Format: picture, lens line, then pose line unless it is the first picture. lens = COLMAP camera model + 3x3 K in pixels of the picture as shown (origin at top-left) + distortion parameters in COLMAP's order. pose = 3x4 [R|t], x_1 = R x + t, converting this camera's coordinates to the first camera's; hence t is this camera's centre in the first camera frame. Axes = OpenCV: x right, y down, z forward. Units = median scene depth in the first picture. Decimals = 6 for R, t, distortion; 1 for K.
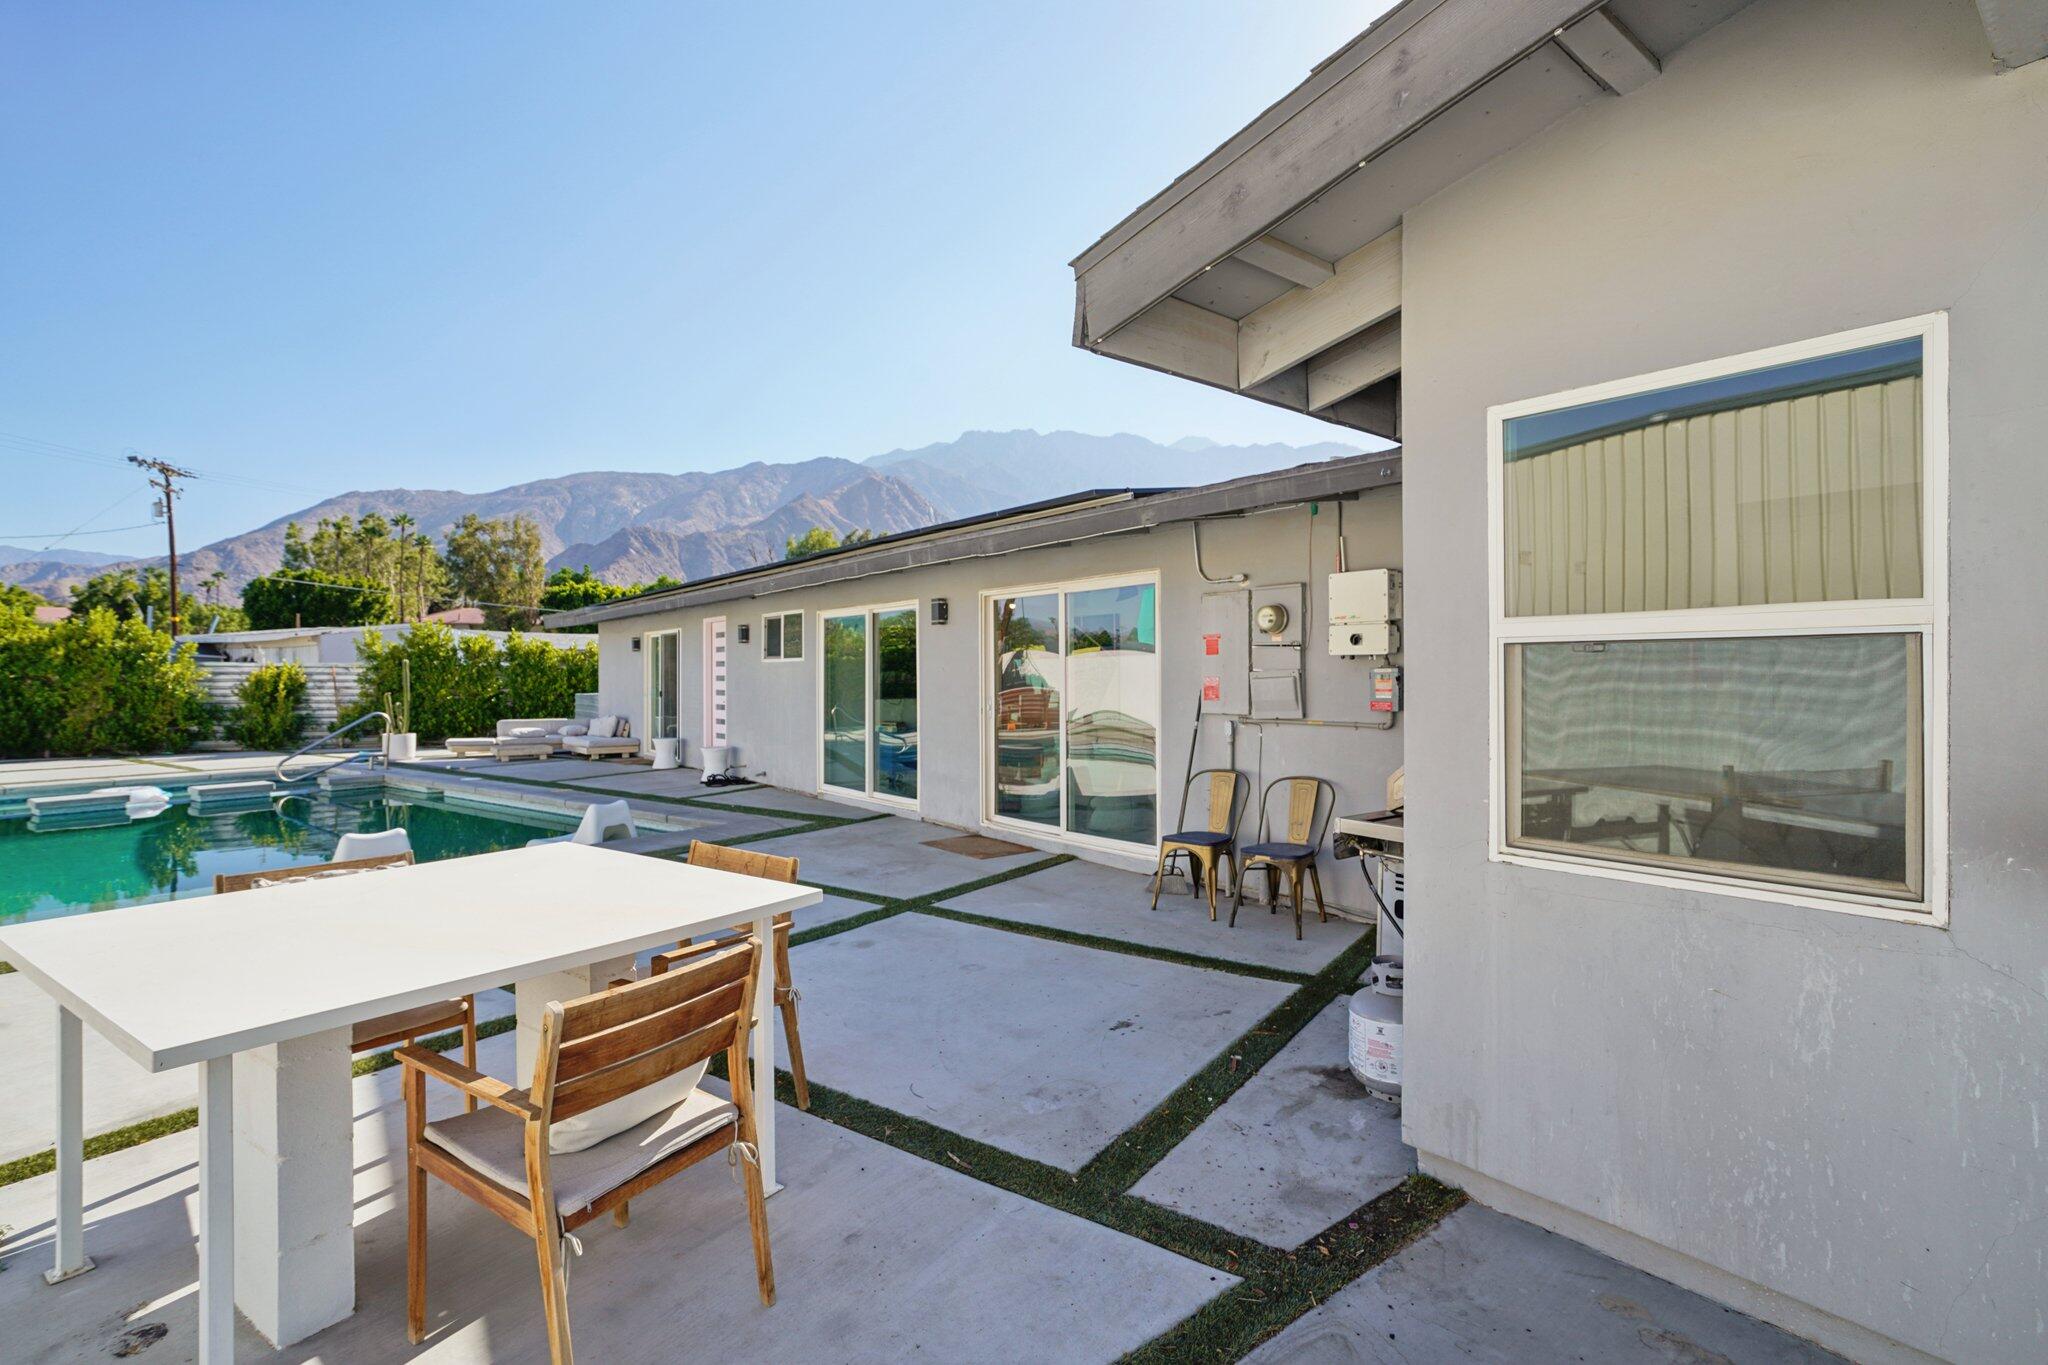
lens RADIAL K [[956.2, 0, 1021.6], [0, 956.2, 675.4], [0, 0, 1]] dist [0.007927, -0.006248]
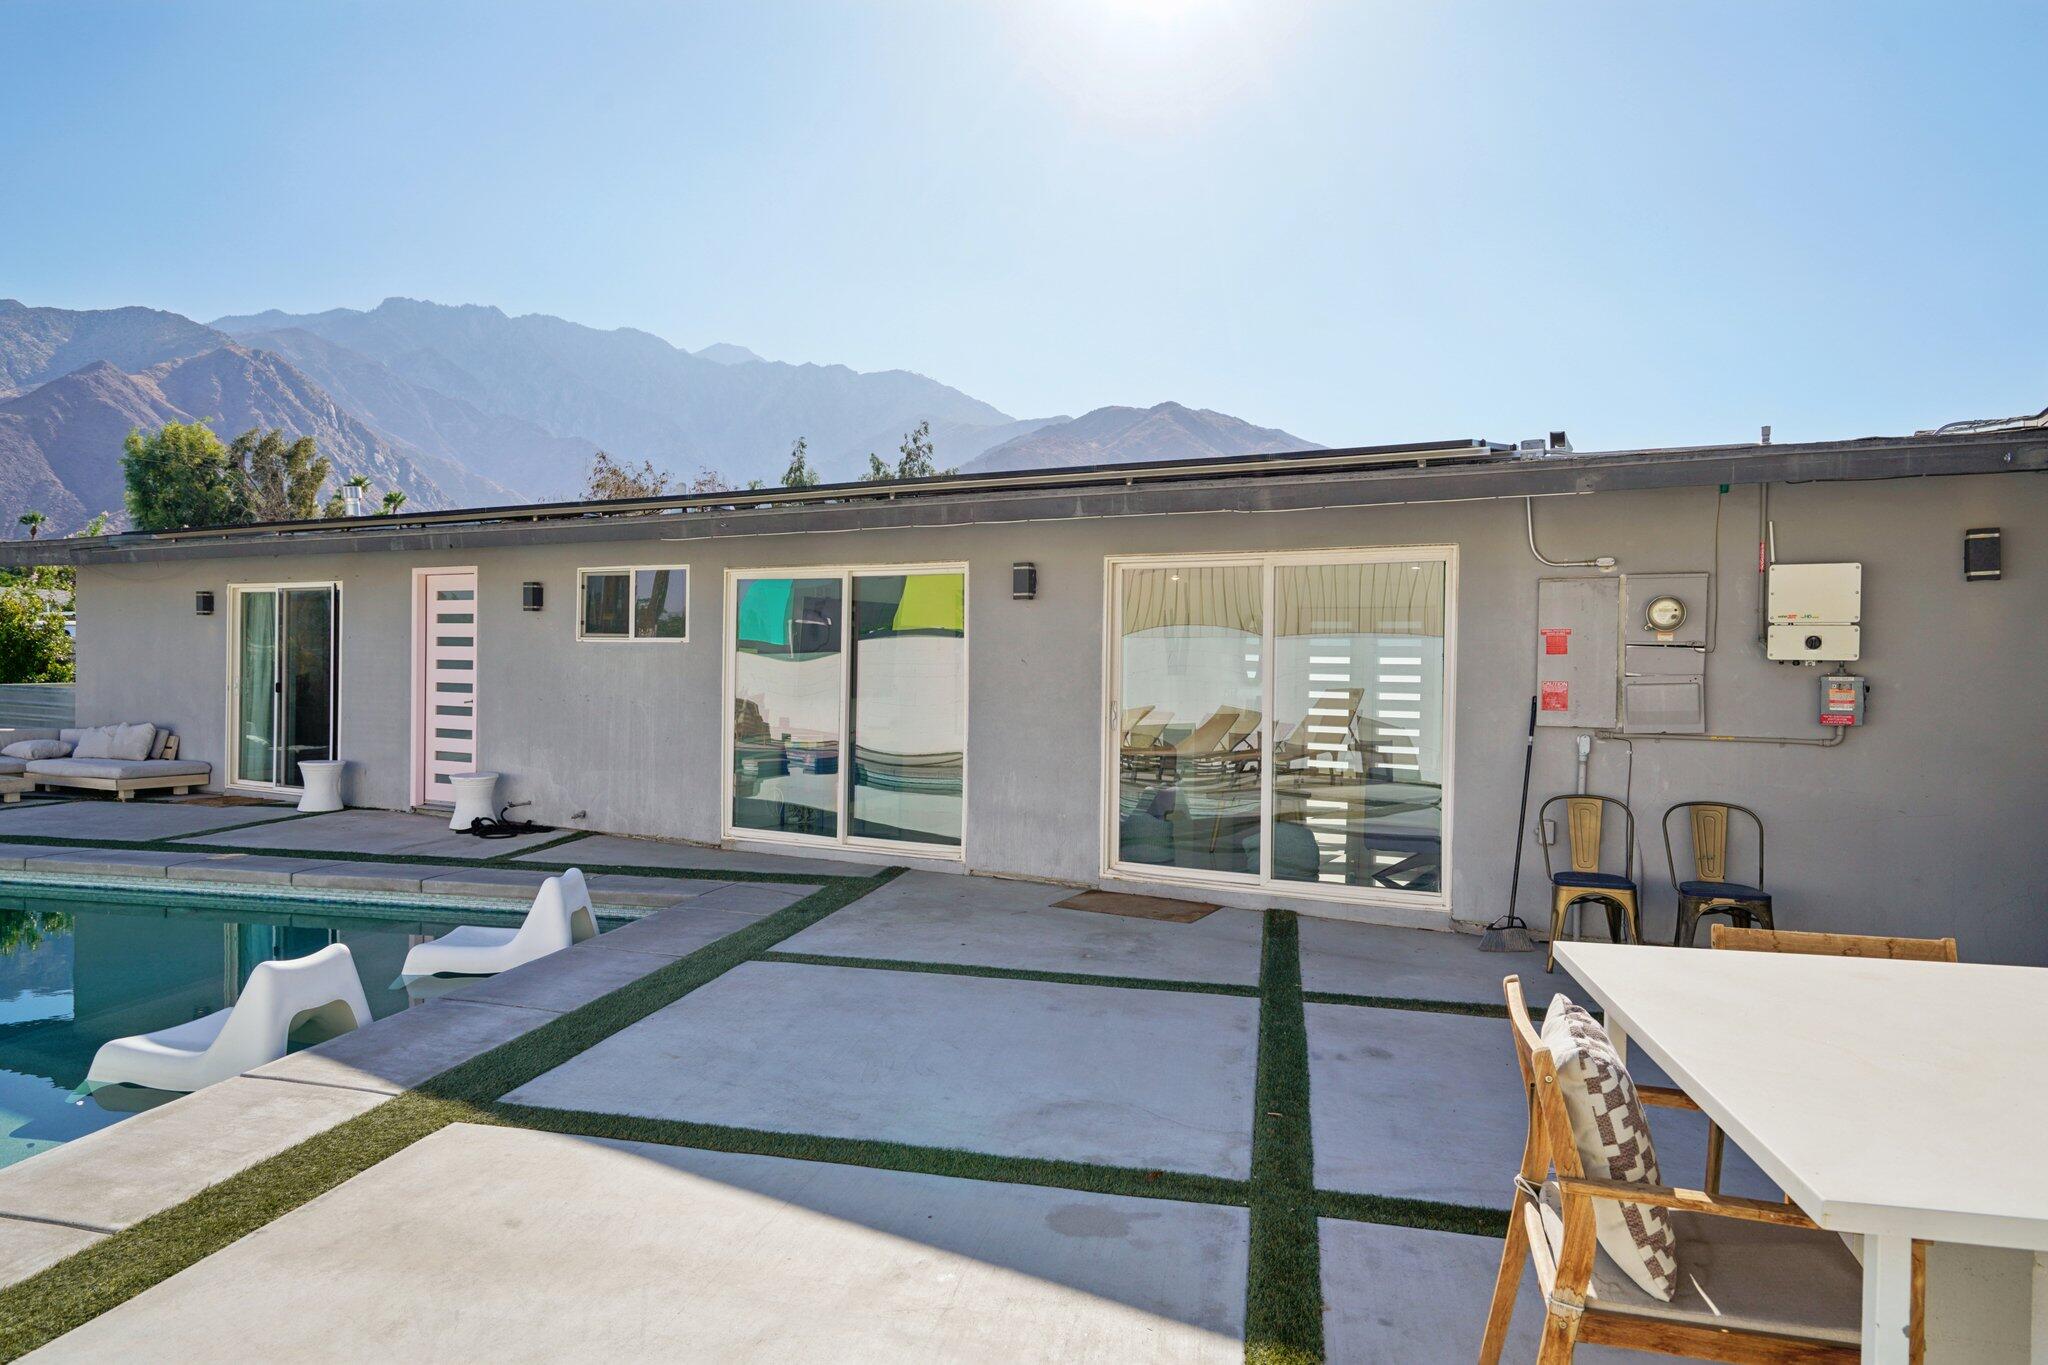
lens RADIAL K [[1236.7, 0, 1029.7], [0, 1236.7, 676.7], [0, 0, 1]] dist [0.028314, 0.000586]
pose [[0.914916, 0.012390, 0.403454, -0.435508], [-0.016619, 0.999838, 0.006981, -0.001707], [-0.403302, -0.013092, 0.914973, 0.143649]]
